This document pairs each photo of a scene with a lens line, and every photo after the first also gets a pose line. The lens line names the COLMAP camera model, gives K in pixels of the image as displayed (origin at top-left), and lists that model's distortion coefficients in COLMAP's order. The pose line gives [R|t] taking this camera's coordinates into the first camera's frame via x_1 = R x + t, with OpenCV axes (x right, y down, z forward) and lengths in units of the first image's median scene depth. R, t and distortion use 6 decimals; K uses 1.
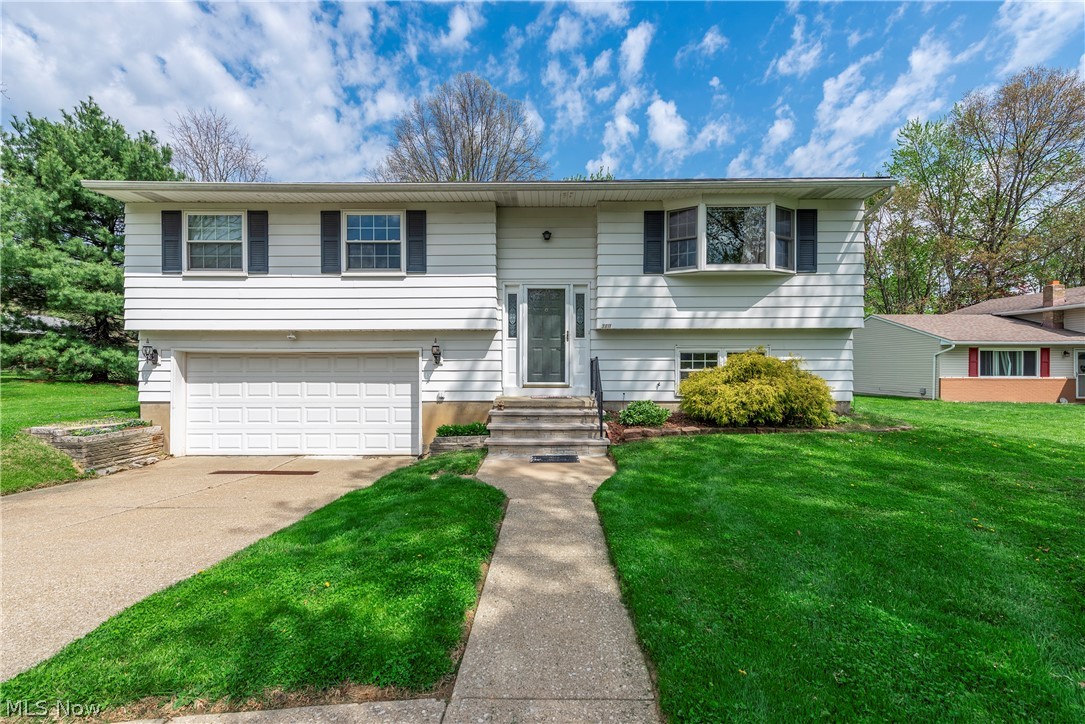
lens RADIAL K [[461.2, 0, 542.5], [0, 461.2, 362.0], [0, 0, 1]] dist [0.016862, -0.000385]
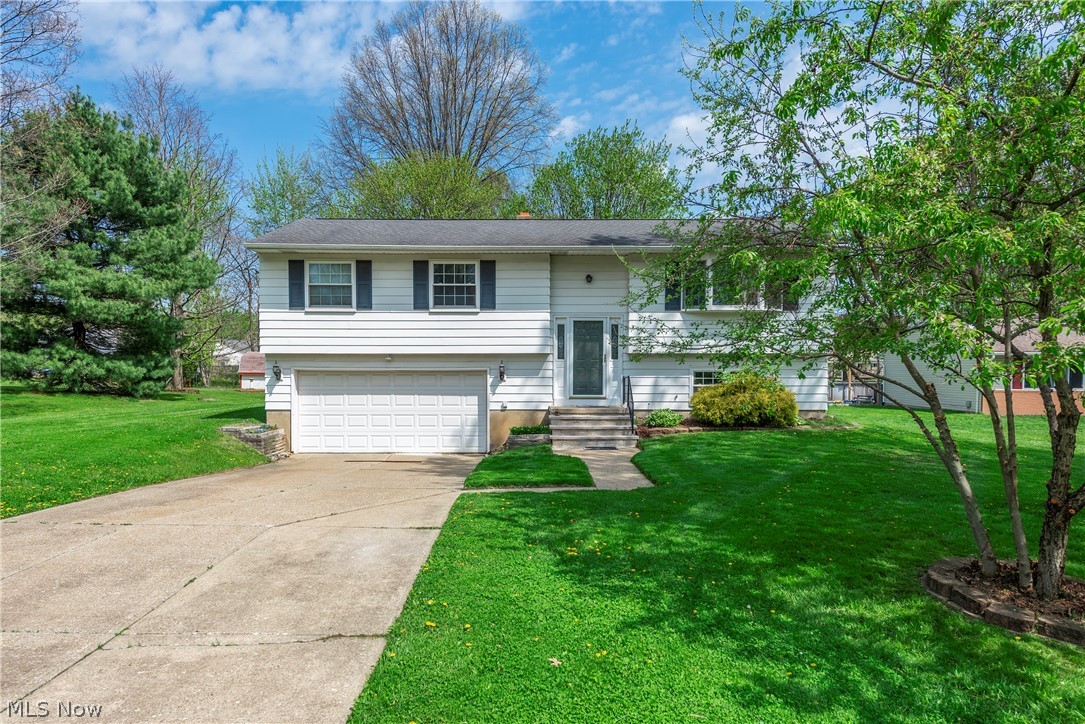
lens RADIAL K [[718.3, 0, 542.5], [0, 718.3, 362.0], [0, 0, 1]] dist [0.031553, 0.000990]
pose [[0.999834, 0.002013, 0.018110, -0.156388], [-0.002021, 0.999998, 0.000415, -0.047710], [-0.018109, -0.000451, 0.999836, -0.988021]]
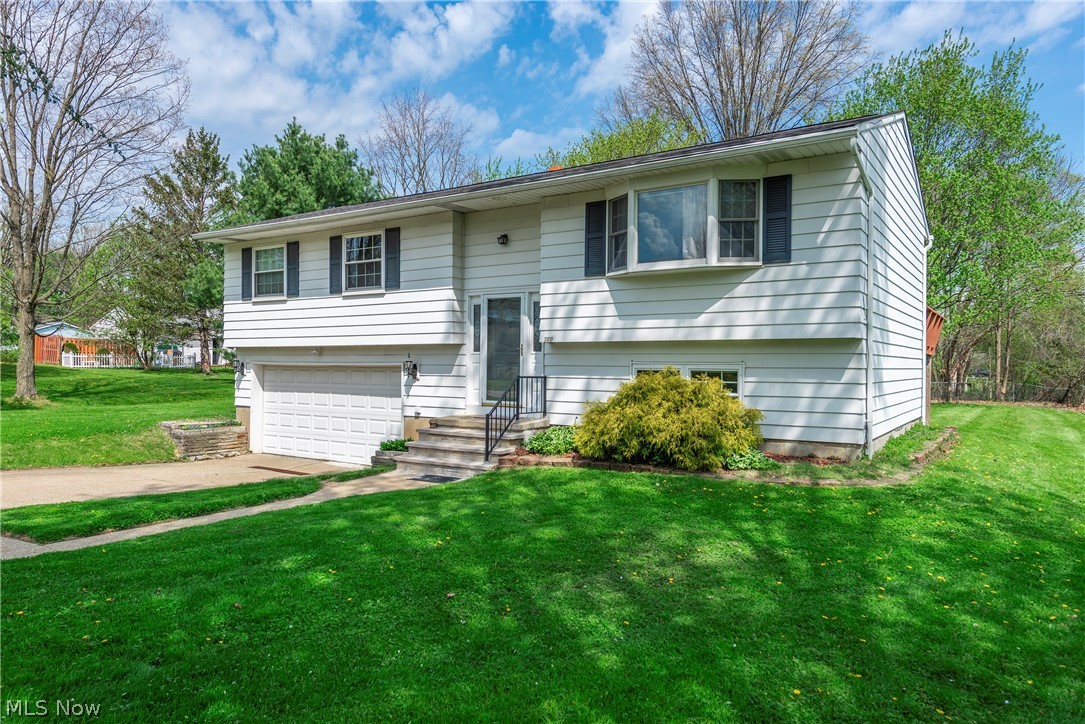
lens RADIAL K [[718.3, 0, 542.5], [0, 718.3, 362.0], [0, 0, 1]] dist [0.031553, 0.000990]
pose [[0.838260, 0.004629, -0.545251, 0.863198], [-0.001134, 0.999977, 0.006747, -0.043727], [0.545269, -0.005037, 0.838246, -0.147829]]
